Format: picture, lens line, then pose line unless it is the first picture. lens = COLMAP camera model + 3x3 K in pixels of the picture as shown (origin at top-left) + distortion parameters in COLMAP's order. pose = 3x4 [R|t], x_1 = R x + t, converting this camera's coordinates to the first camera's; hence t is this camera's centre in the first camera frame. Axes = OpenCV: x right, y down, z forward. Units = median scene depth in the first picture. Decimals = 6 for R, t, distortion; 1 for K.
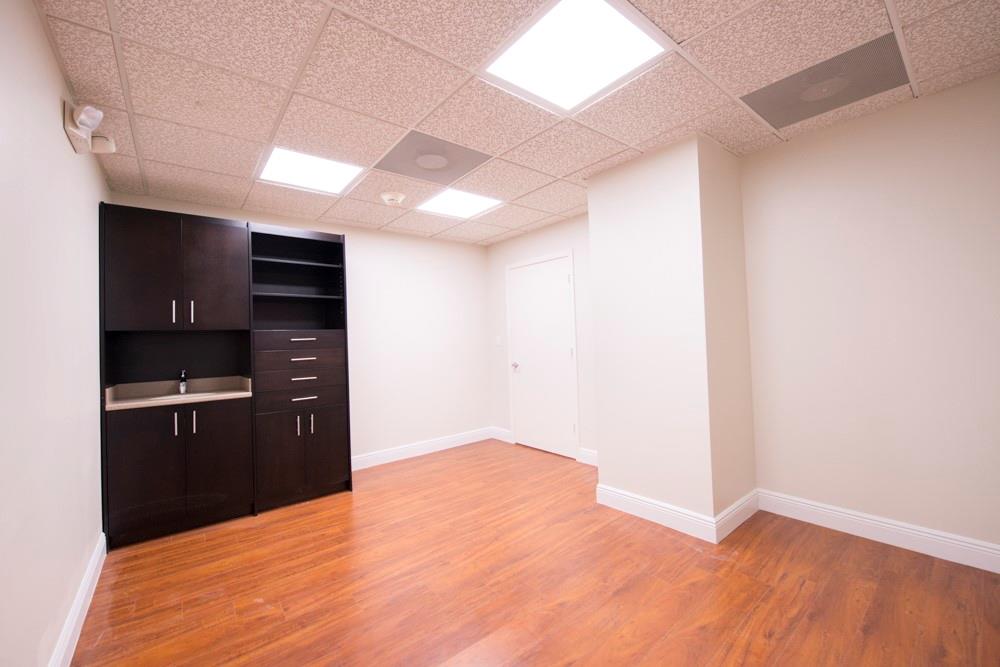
lens RADIAL K [[401.8, 0, 498.5], [0, 401.8, 331.2], [0, 0, 1]] dist [-0.014016, -0.000371]
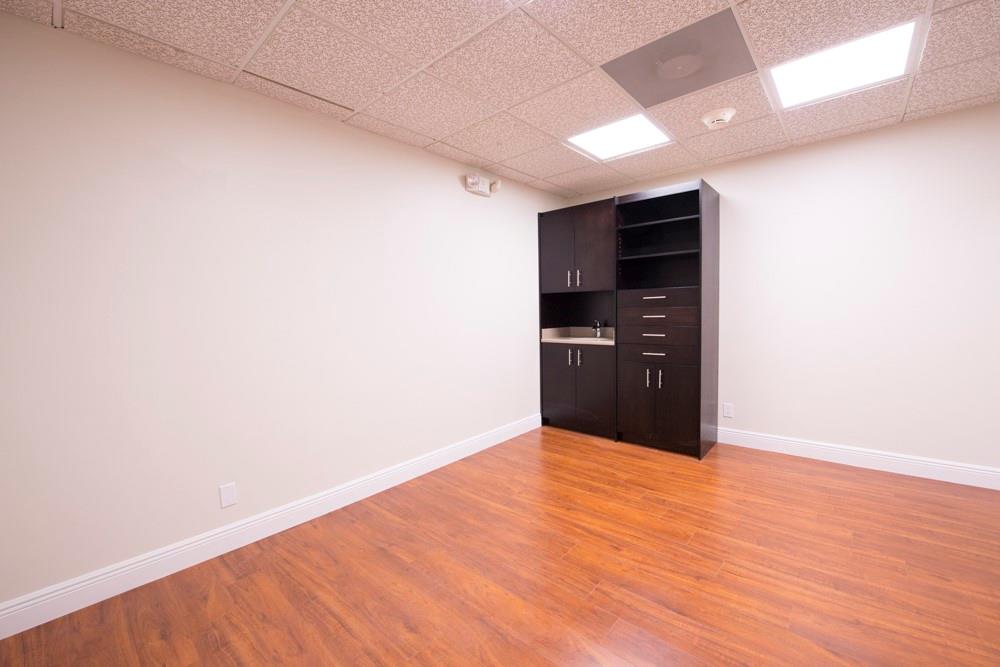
lens RADIAL K [[401.8, 0, 498.5], [0, 401.8, 331.2], [0, 0, 1]] dist [-0.014016, -0.000371]
pose [[0.161944, 0.089101, -0.982769, 0.534916], [0.040774, 0.994461, 0.096880, -0.011417], [0.985957, -0.055760, 0.157414, 0.483282]]
